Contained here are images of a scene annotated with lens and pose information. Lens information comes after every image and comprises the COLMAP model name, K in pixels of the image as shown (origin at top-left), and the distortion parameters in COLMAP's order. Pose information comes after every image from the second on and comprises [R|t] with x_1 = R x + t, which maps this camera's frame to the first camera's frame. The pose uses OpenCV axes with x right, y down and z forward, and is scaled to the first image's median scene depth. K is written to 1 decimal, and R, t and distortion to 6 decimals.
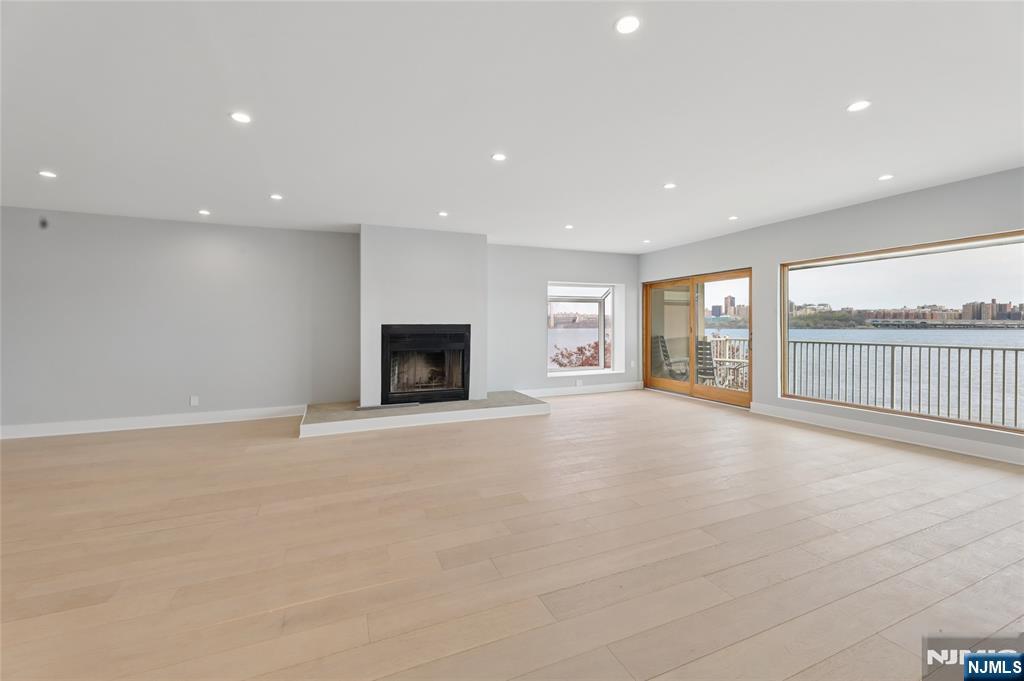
lens RADIAL K [[416.4, 0, 517.1], [0, 416.4, 329.0], [0, 0, 1]] dist [-0.001783, 0.000726]
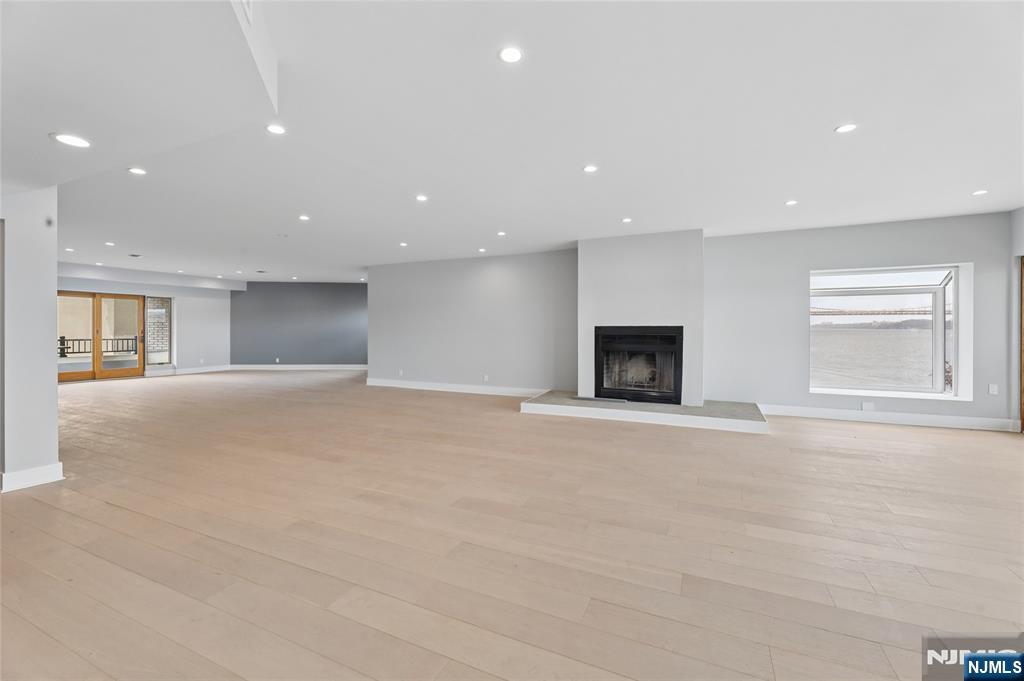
lens RADIAL K [[416.4, 0, 523.5], [0, 416.4, 333.8], [0, 0, 1]] dist [-0.001783, 0.000726]
pose [[0.680056, 0.014115, -0.733025, 0.338480], [-0.005905, 0.999888, 0.013776, -0.004312], [0.733137, -0.005040, 0.680063, 0.083486]]
